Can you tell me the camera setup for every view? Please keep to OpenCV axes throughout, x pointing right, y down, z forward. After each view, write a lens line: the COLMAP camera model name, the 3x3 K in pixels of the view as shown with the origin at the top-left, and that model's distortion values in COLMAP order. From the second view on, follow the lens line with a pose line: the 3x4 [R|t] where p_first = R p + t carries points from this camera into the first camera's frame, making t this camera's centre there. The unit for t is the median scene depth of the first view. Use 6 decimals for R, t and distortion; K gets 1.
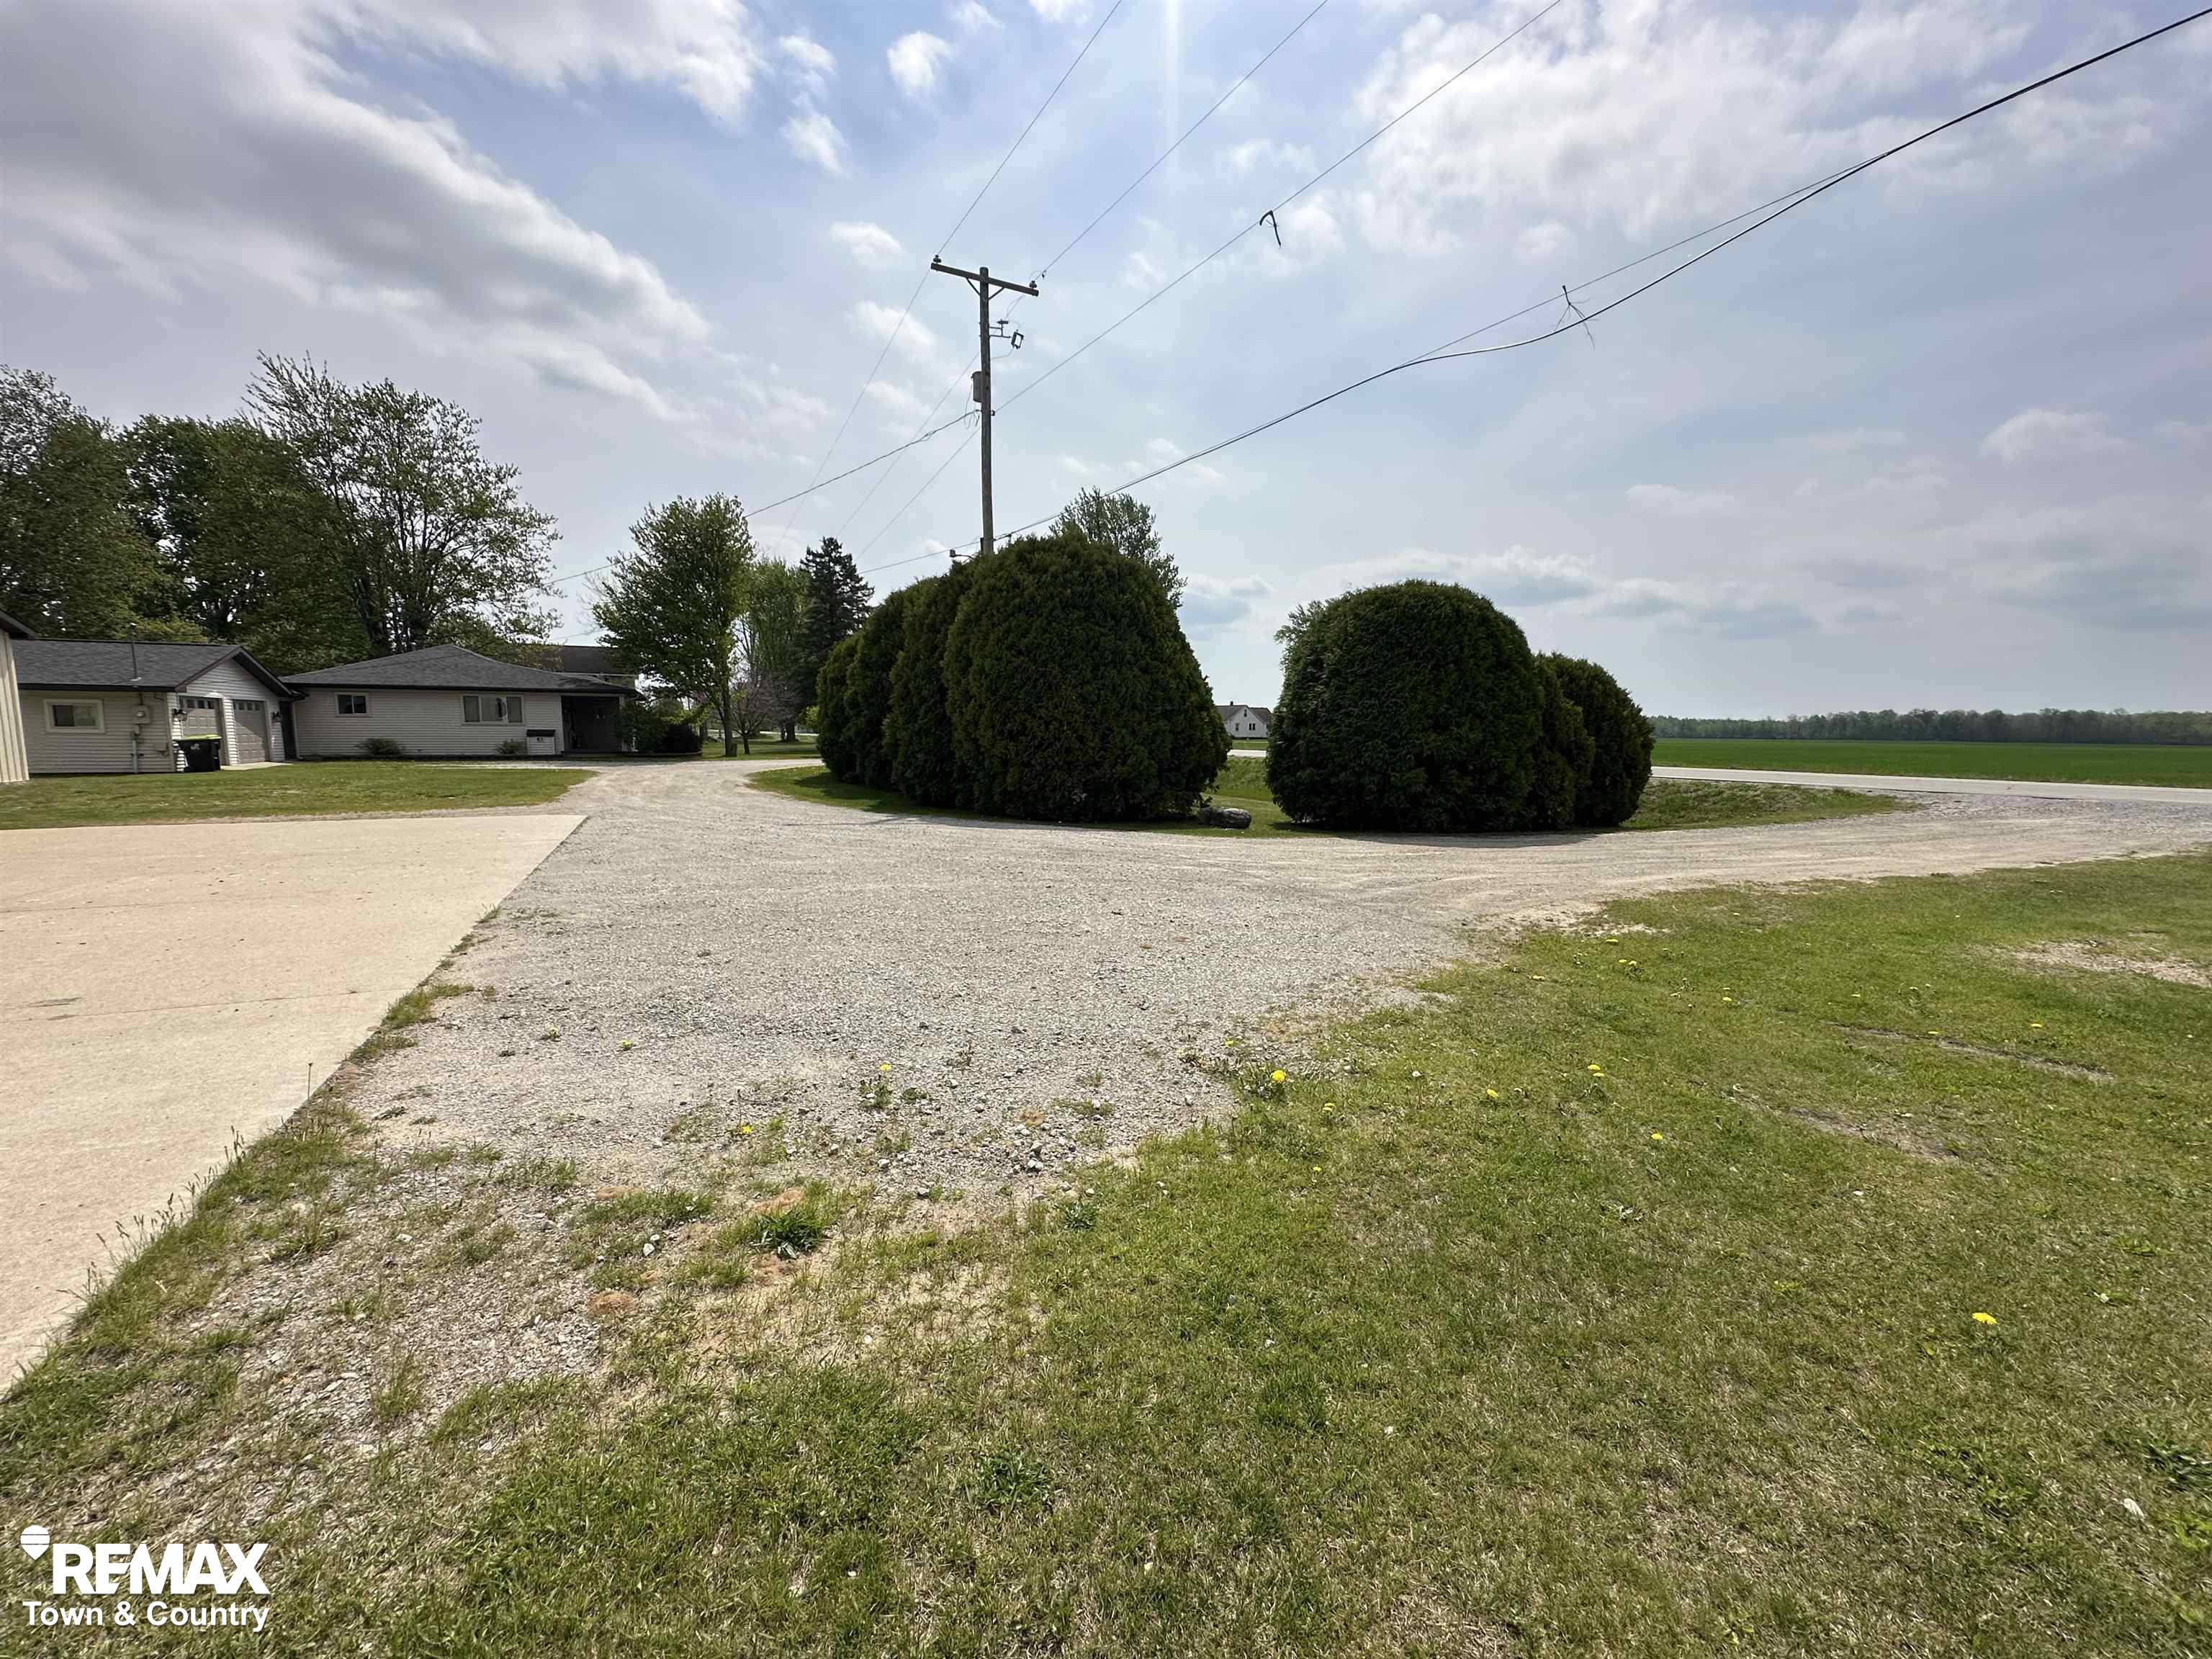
lens RADIAL K [[885.8, 0, 1106.0], [0, 885.8, 829.5], [0, 0, 1]] dist [-0.001478, -0.000261]
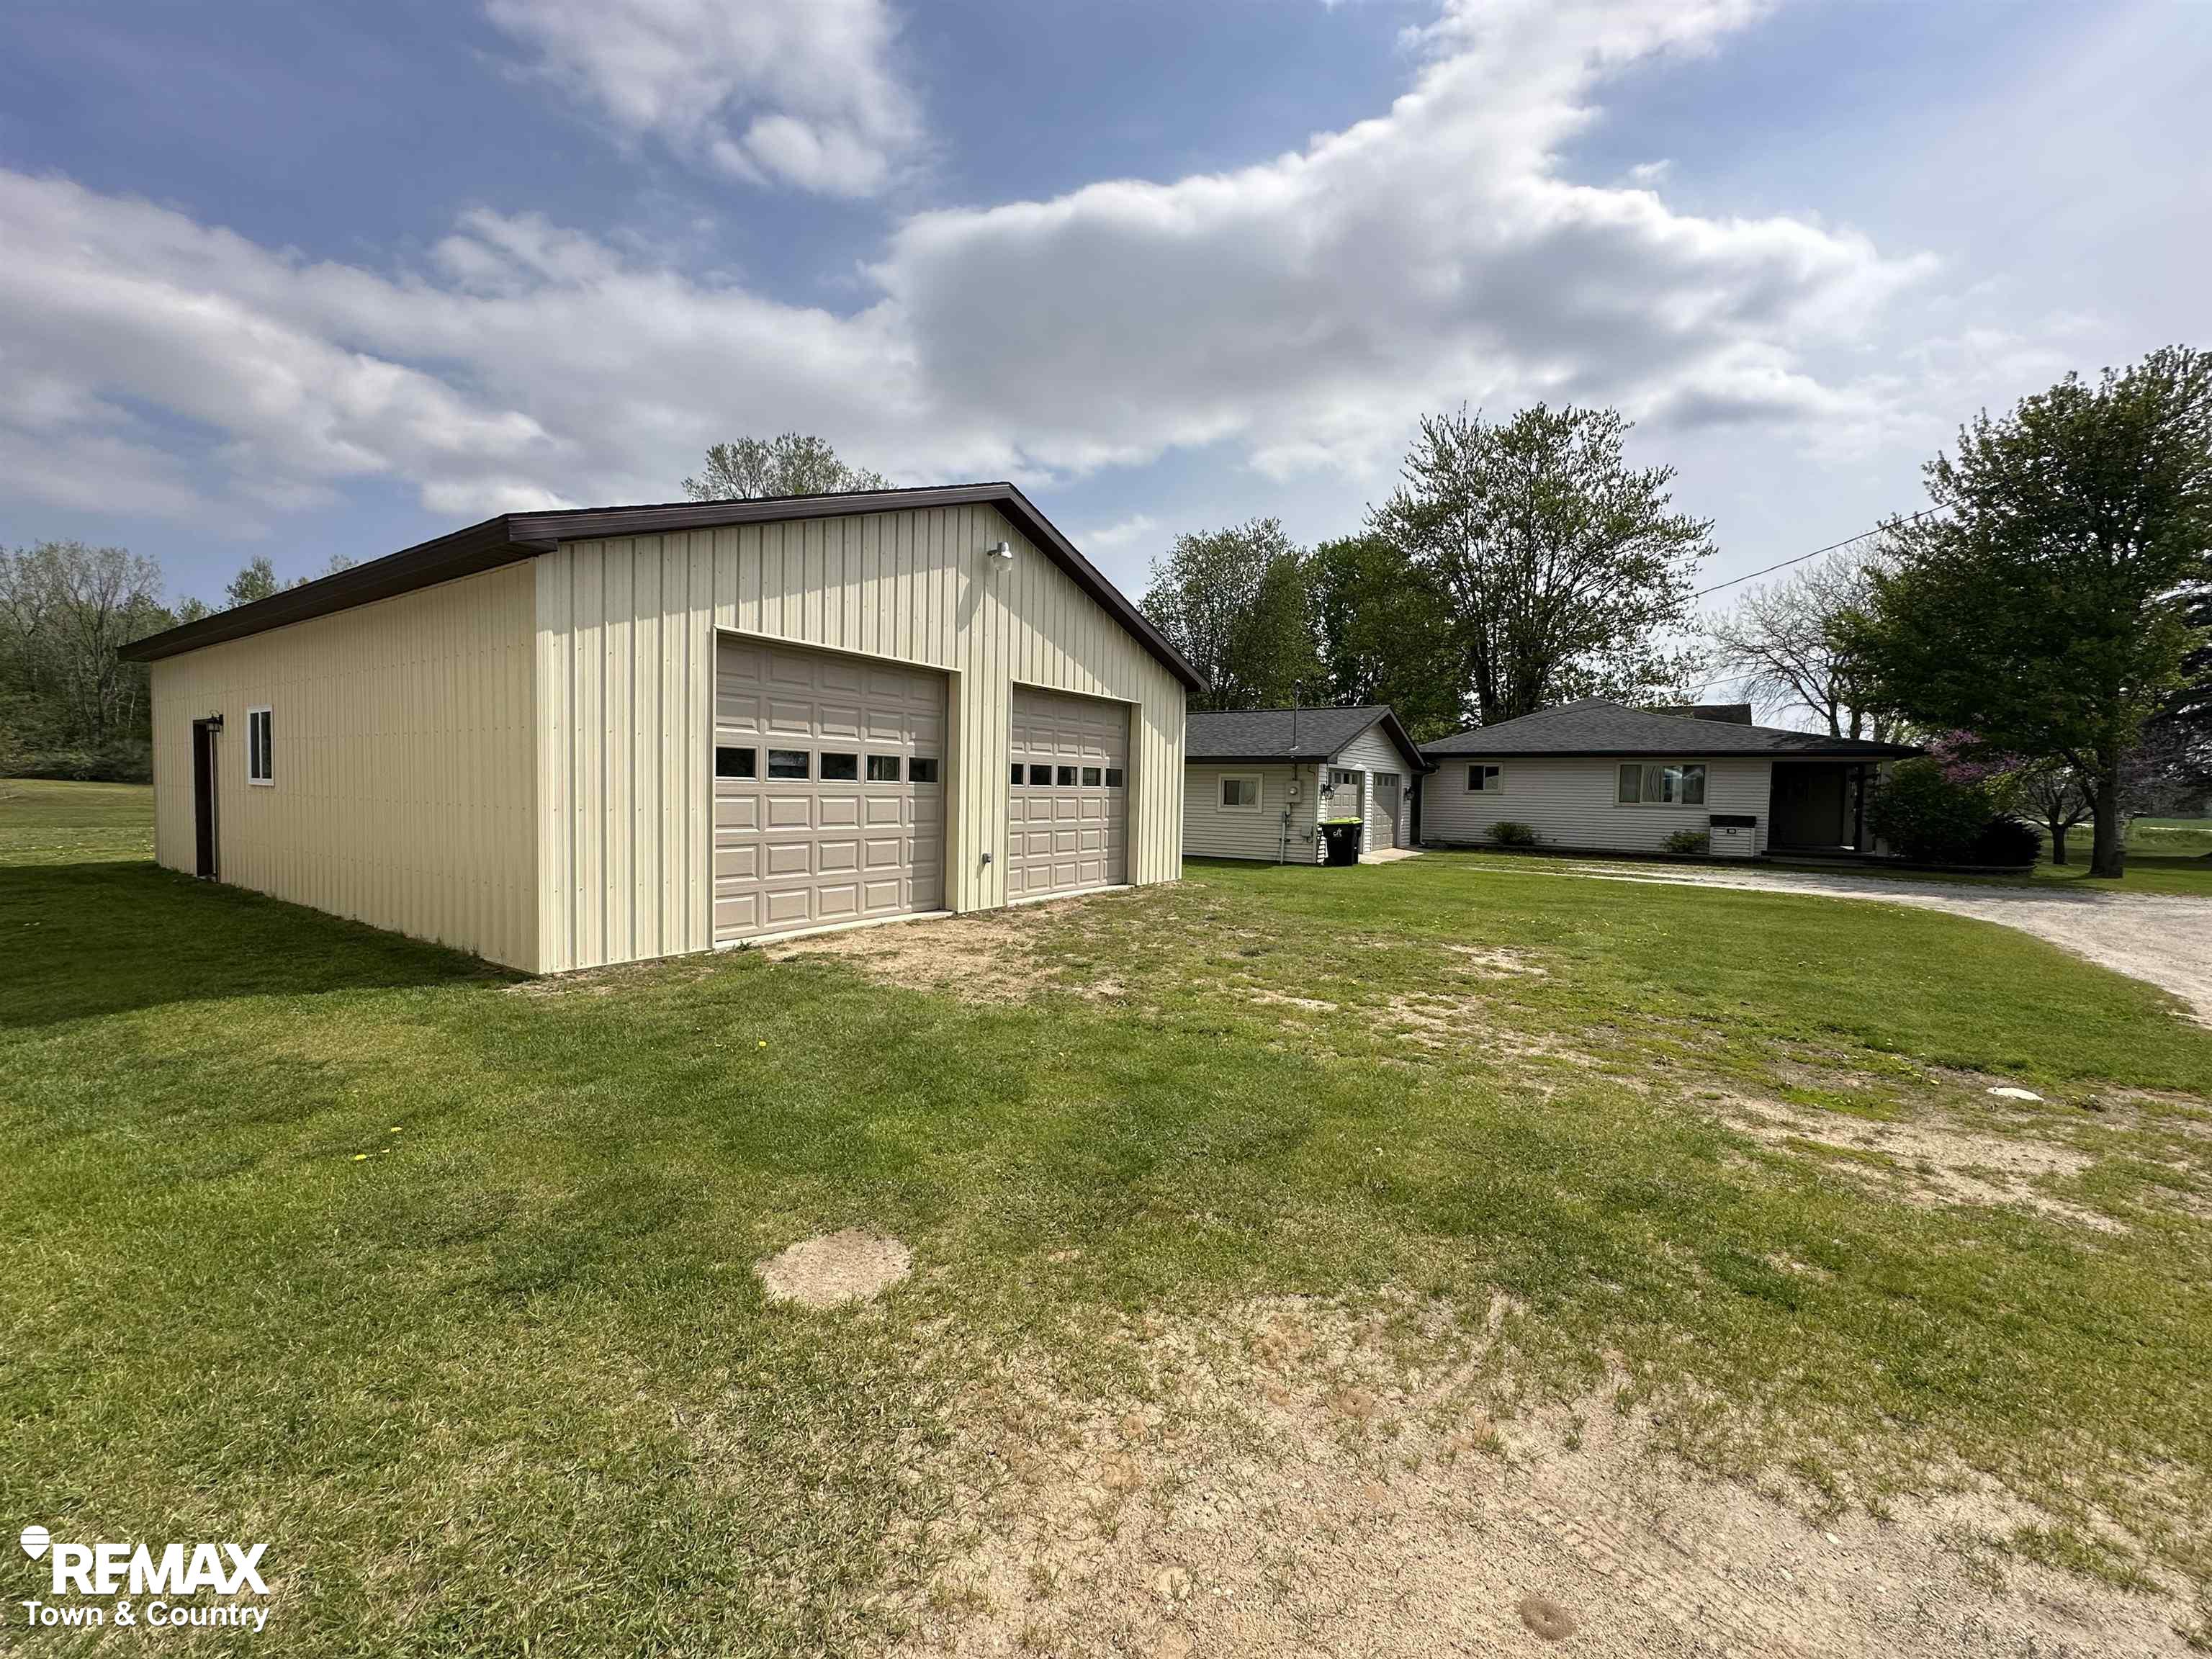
lens RADIAL K [[884.5, 0, 1100.1], [0, 884.5, 832.1], [0, 0, 1]] dist [-0.014660, -0.000083]
pose [[0.507320, 0.043768, -0.860645, -0.775112], [-0.112249, 0.993557, -0.015639, -0.096499], [0.854416, 0.104541, 0.508965, 0.706864]]
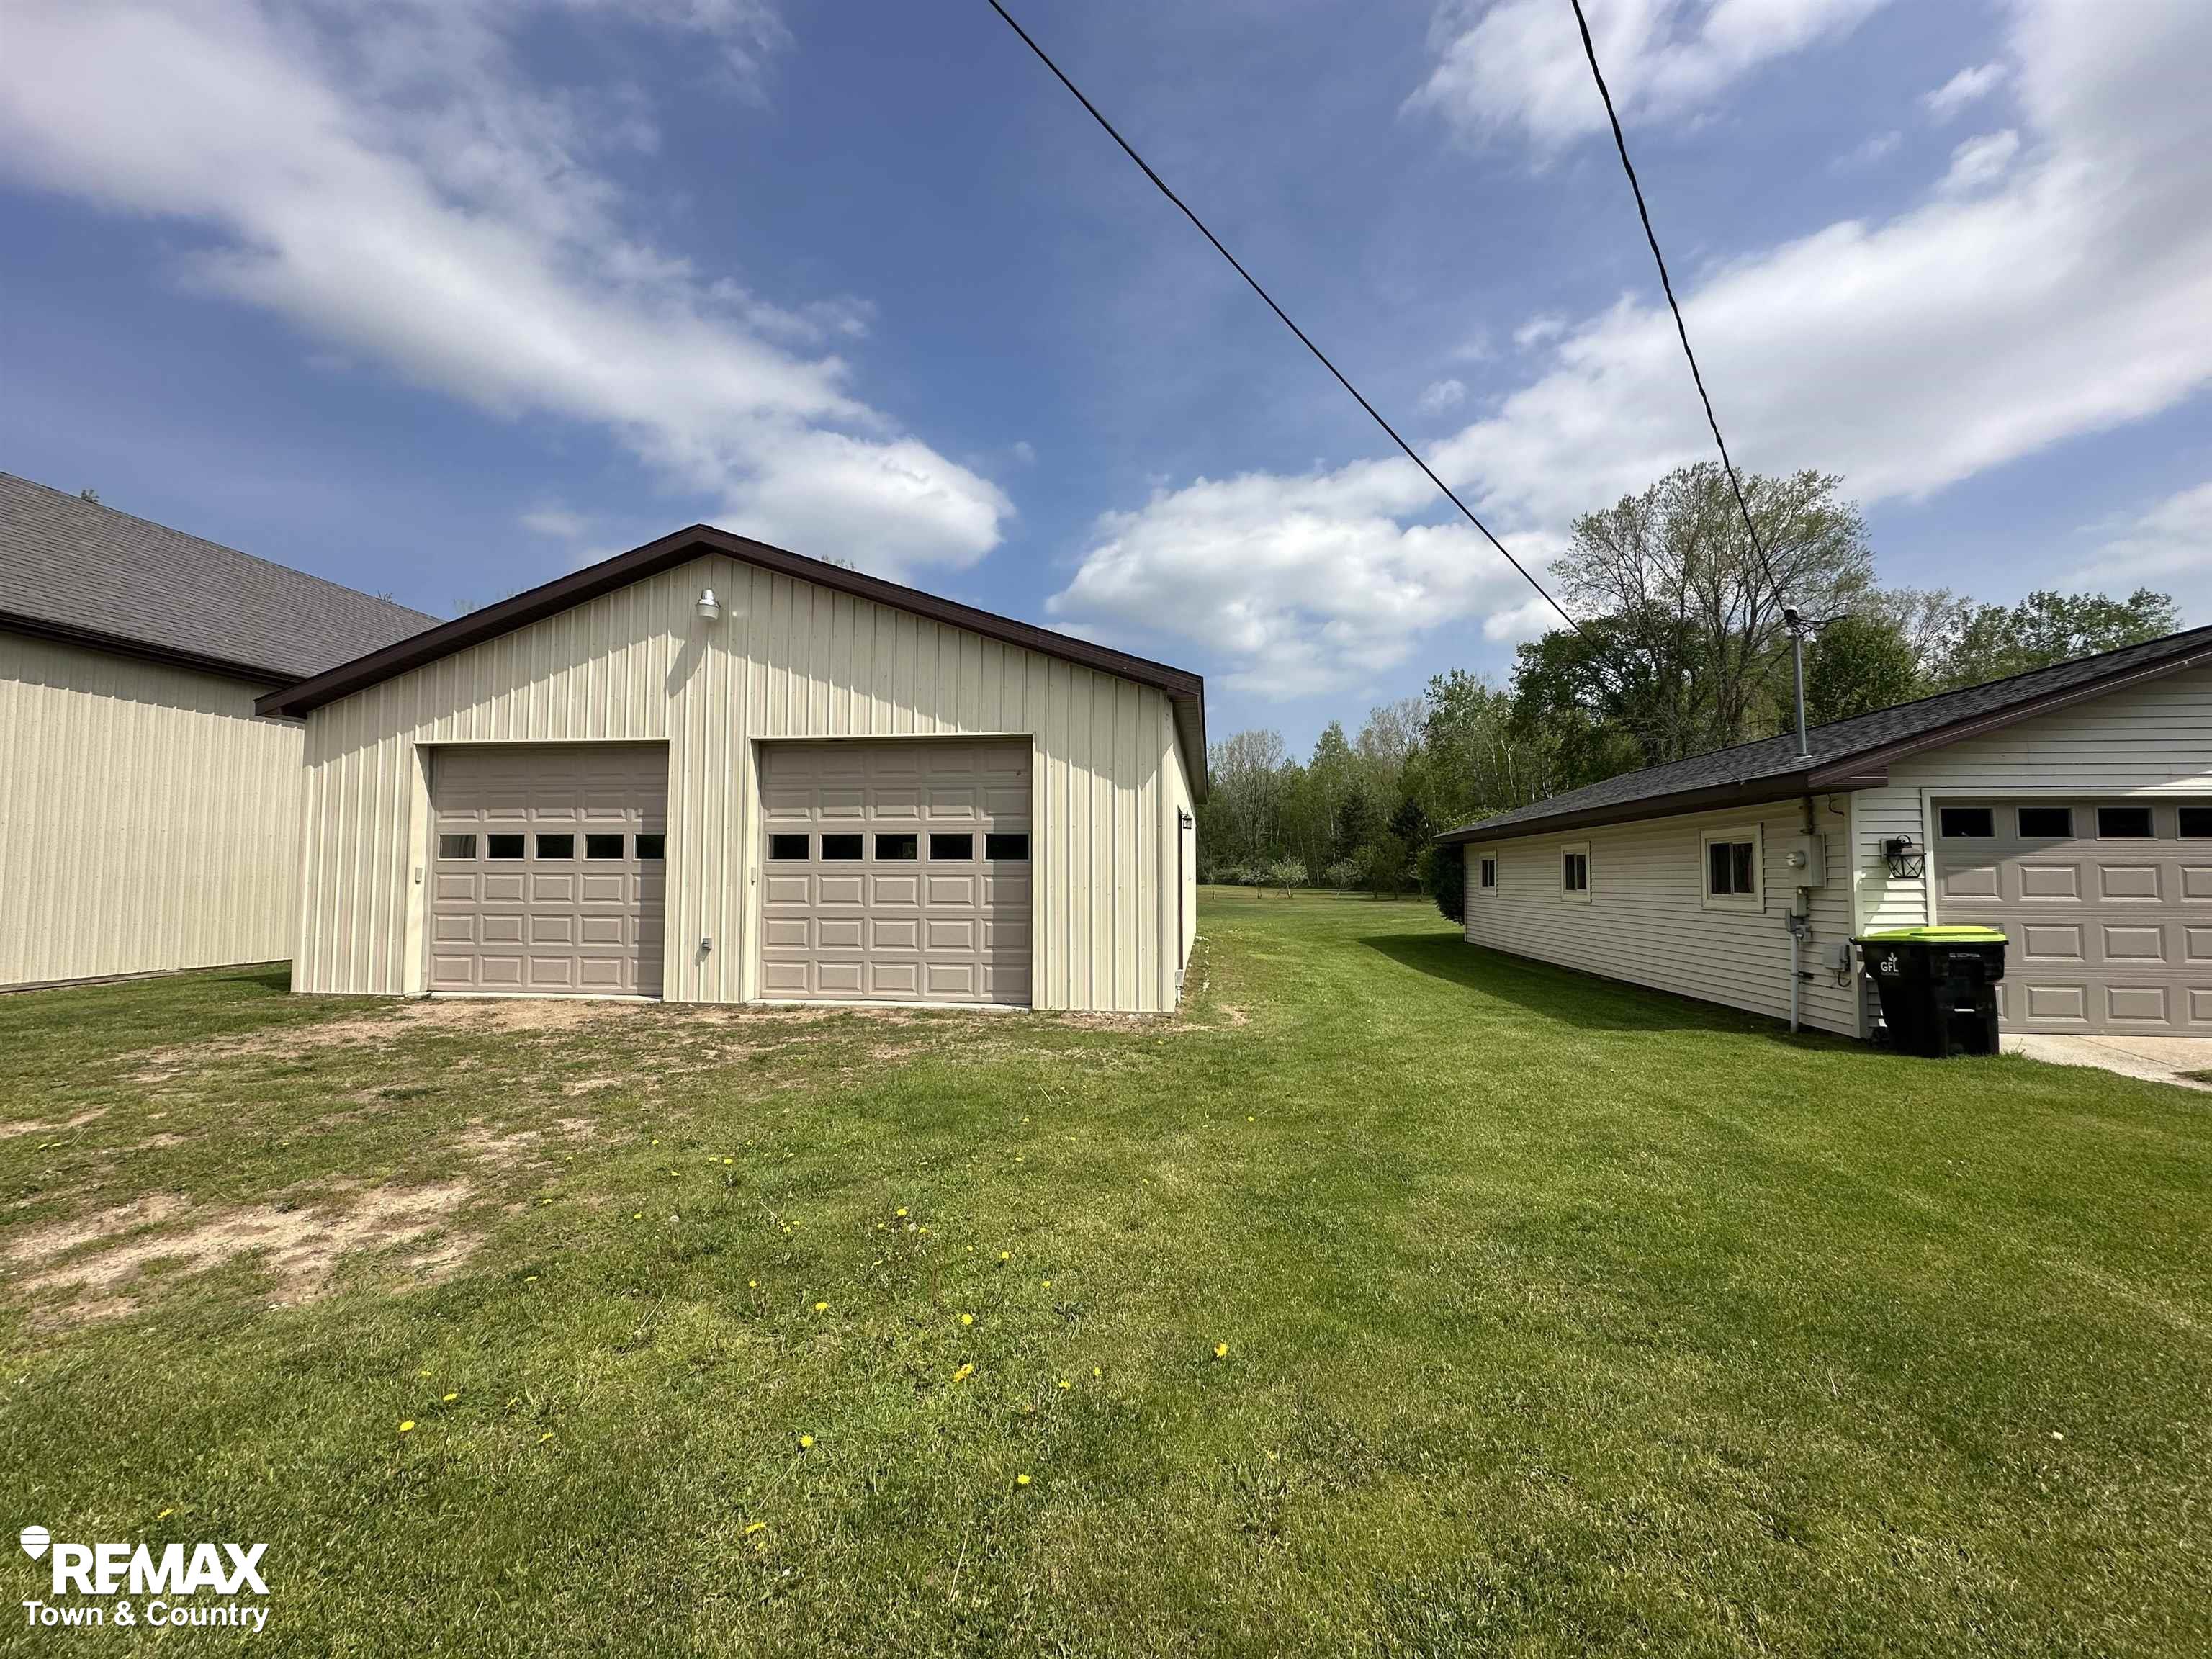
lens RADIAL K [[900.8, 0, 1106.0], [0, 900.8, 829.5], [0, 0, 1]] dist [-0.003004, -0.000260]
pose [[-0.533665, -0.046897, -0.844395, -1.034484], [-0.101403, 0.994806, 0.008837, -0.188502], [0.839595, 0.090340, -0.535648, 1.538024]]
